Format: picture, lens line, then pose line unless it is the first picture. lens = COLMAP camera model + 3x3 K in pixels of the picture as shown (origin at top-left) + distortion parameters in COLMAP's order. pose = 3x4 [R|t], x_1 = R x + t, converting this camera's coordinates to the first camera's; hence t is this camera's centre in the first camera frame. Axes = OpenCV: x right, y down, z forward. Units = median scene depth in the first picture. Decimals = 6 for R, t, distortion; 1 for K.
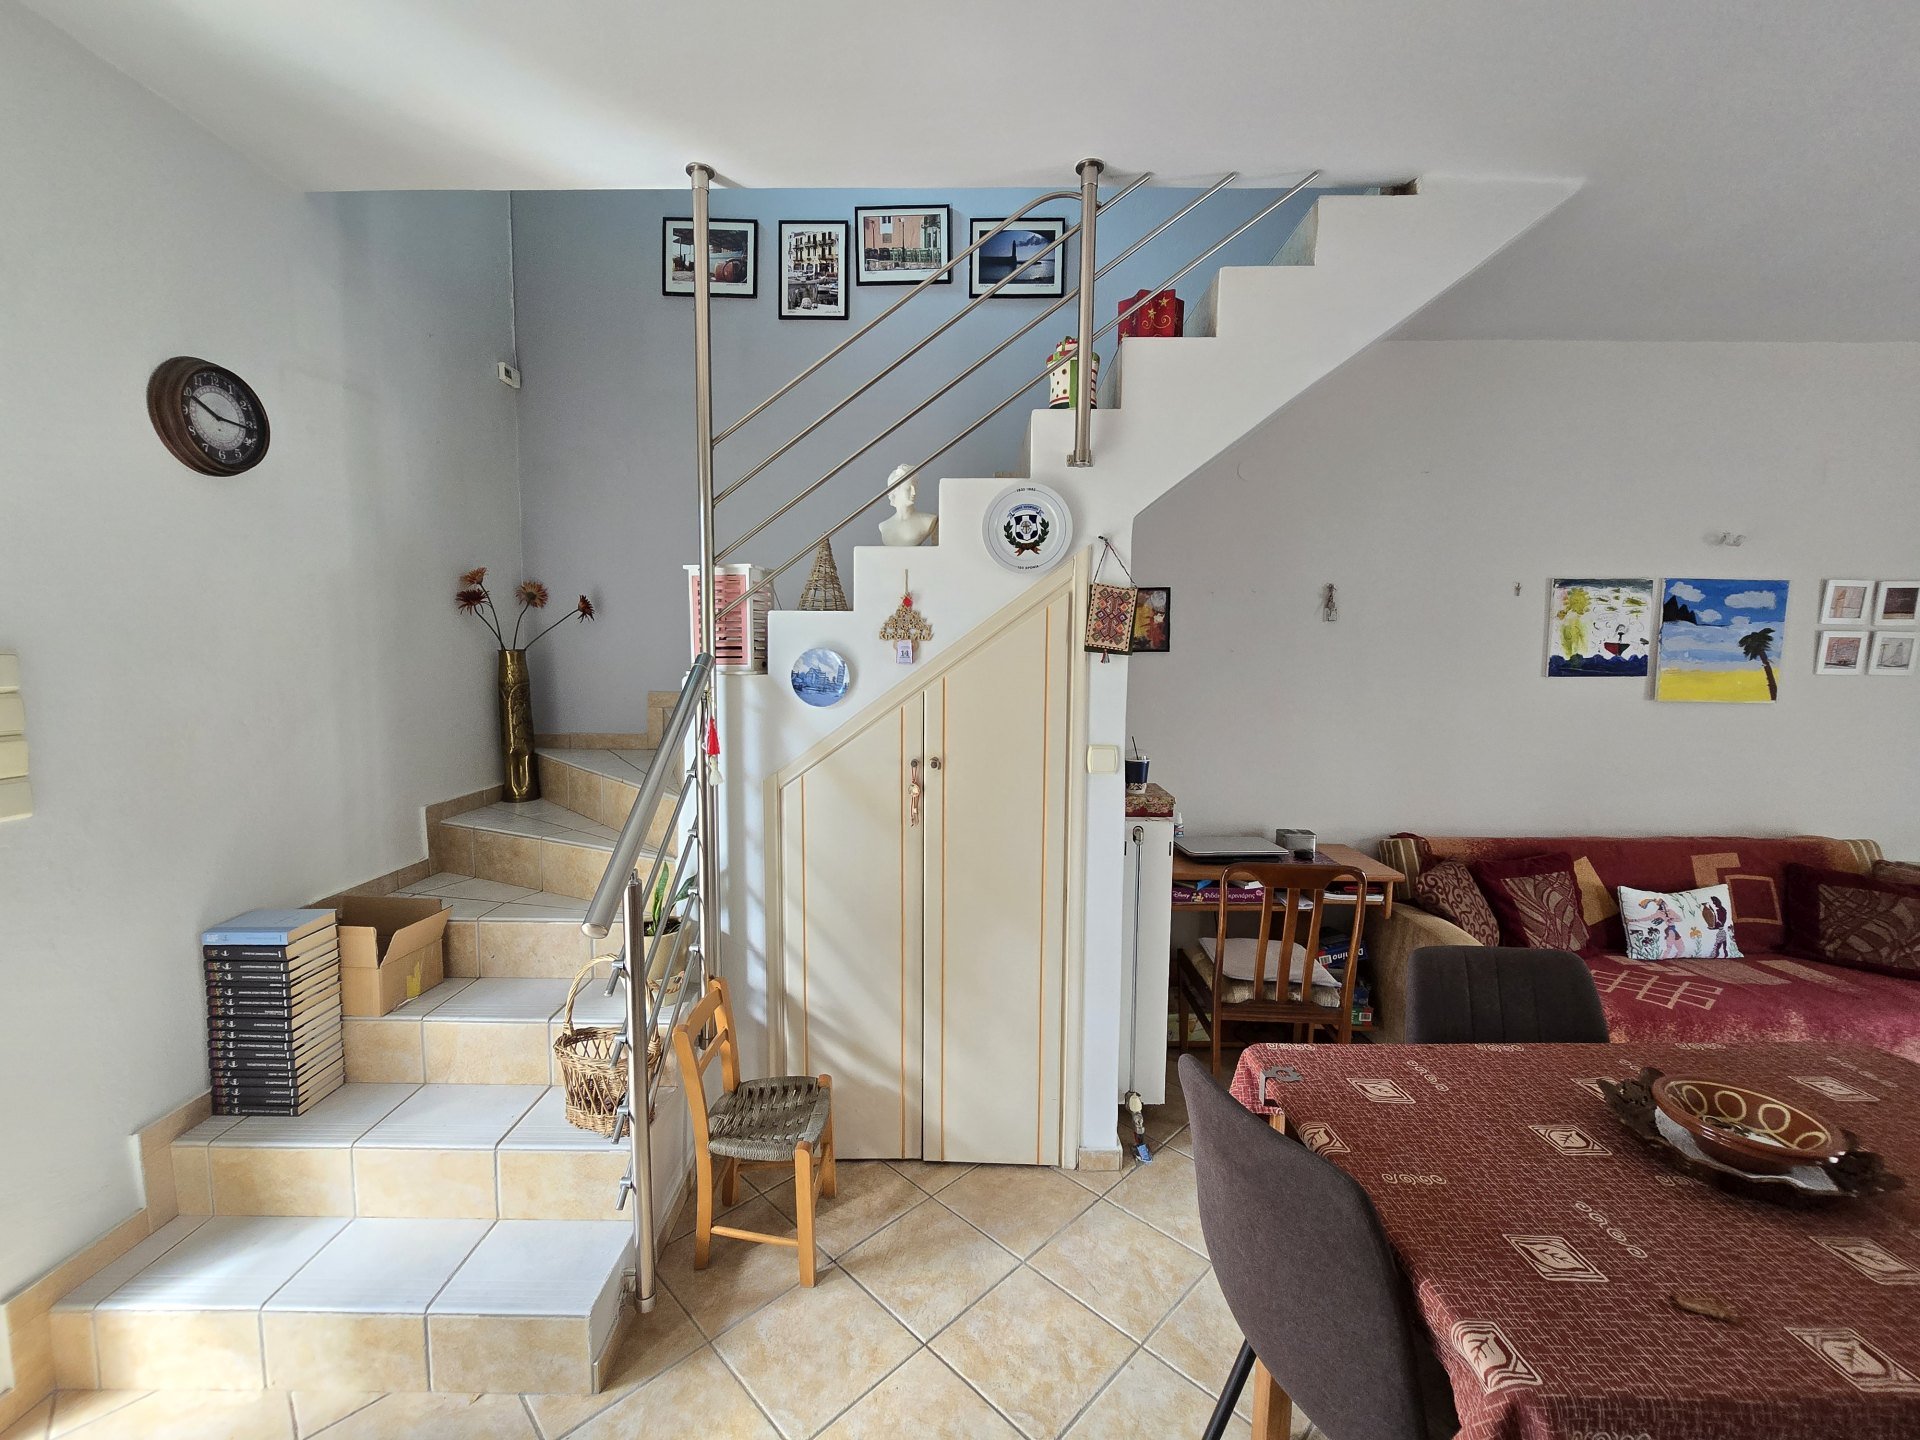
lens RADIAL K [[787.6, 0, 954.9], [0, 787.6, 712.2], [0, 0, 1]] dist [-0.001878, -0.000401]
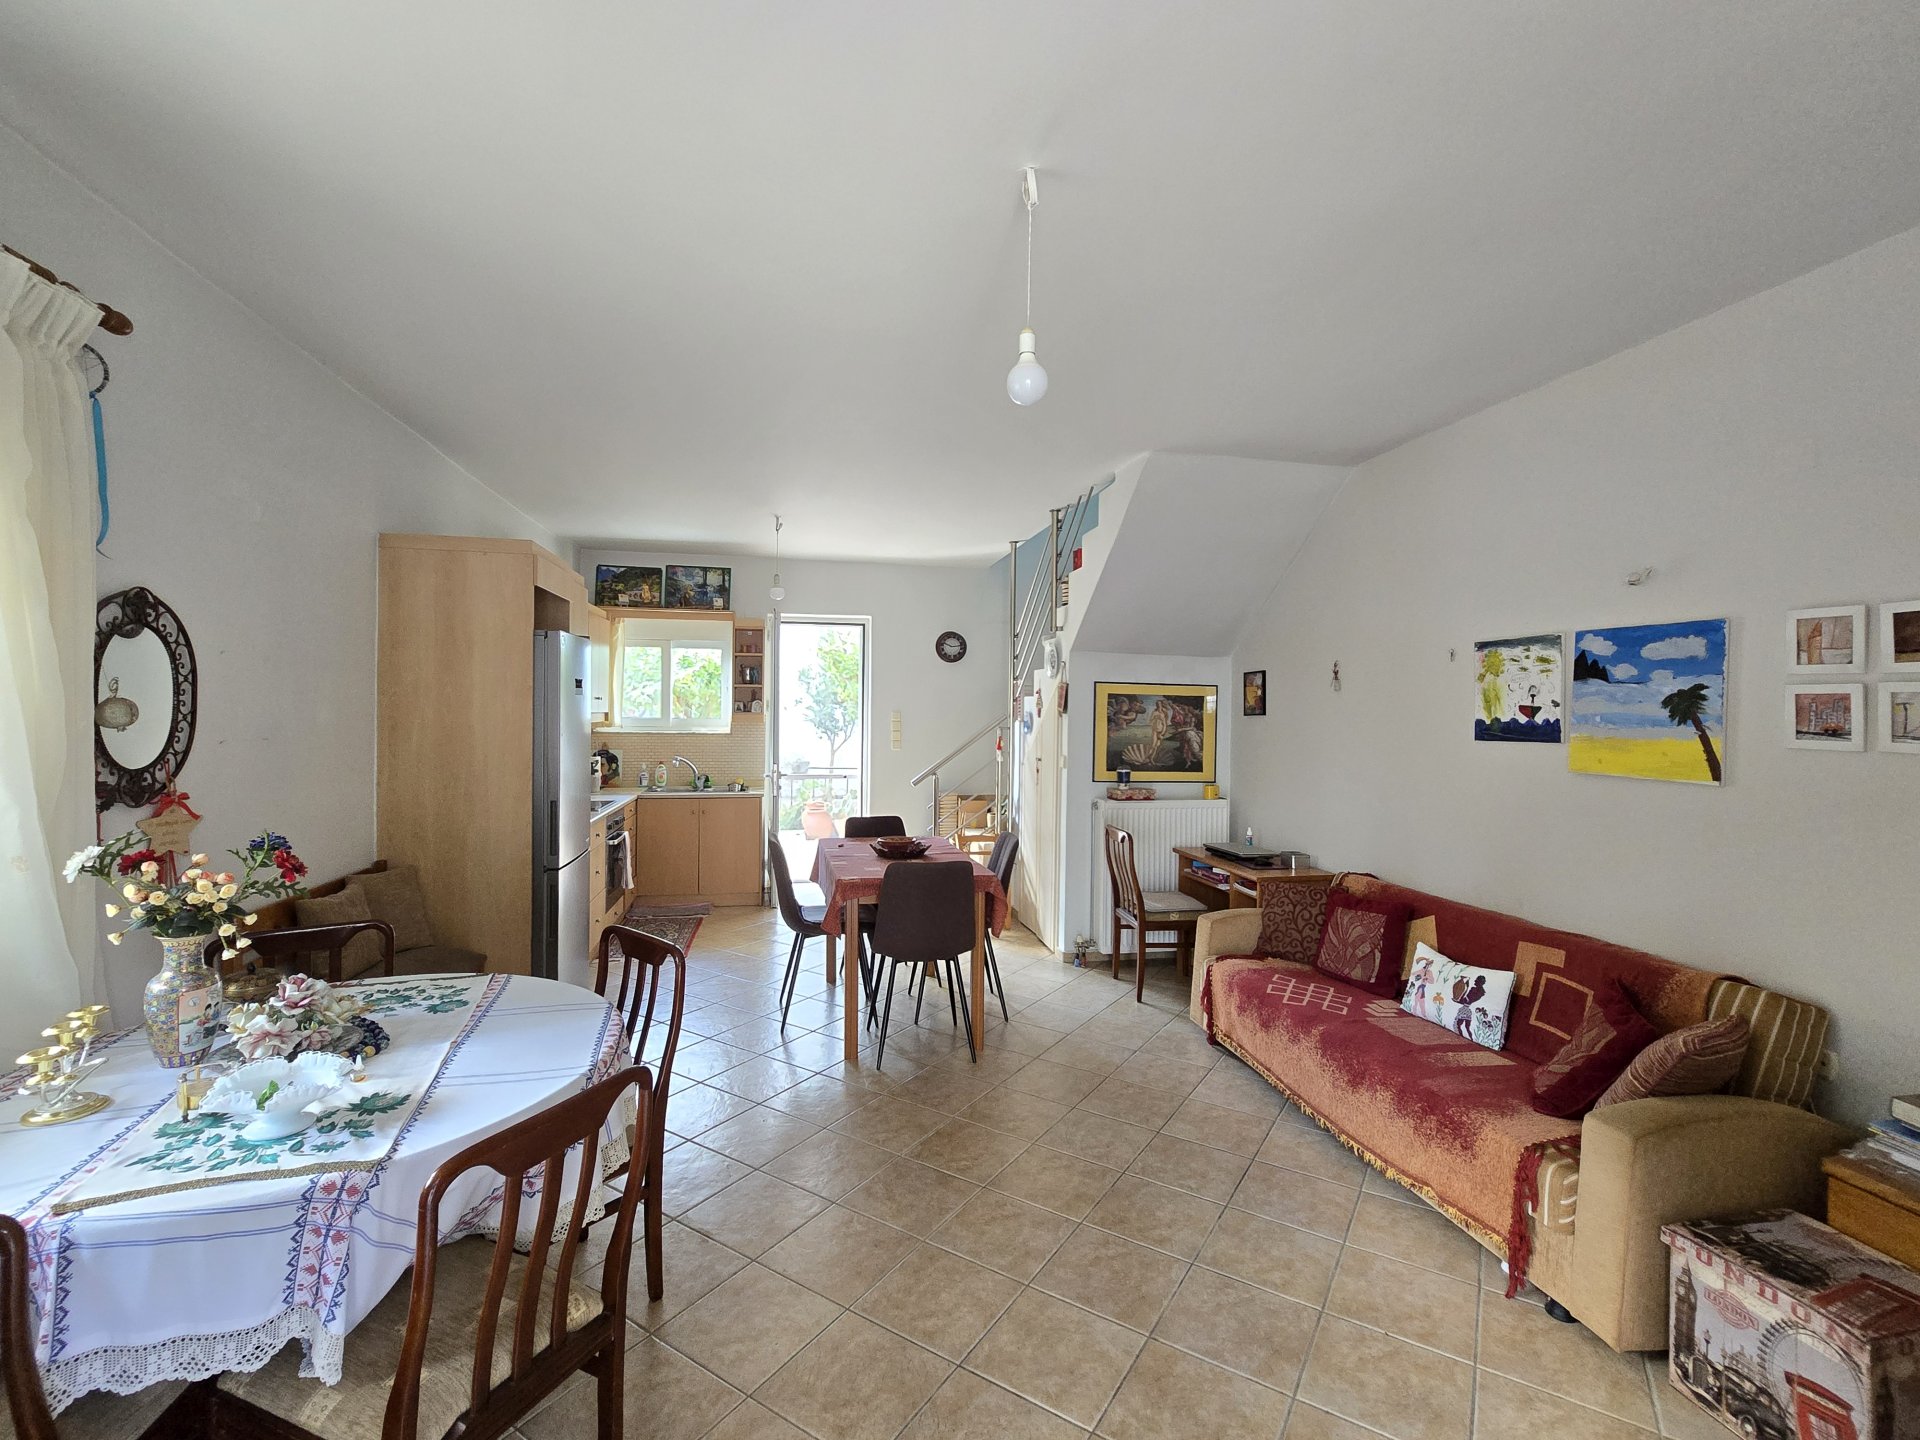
lens RADIAL K [[787.6, 0, 954.9], [0, 787.6, 712.2], [0, 0, 1]] dist [-0.001878, -0.000401]
pose [[0.228642, -0.002215, -0.973508, 1.595016], [-0.094706, 0.995204, -0.024507, 0.005831], [0.968893, 0.097801, 0.227336, 0.141714]]
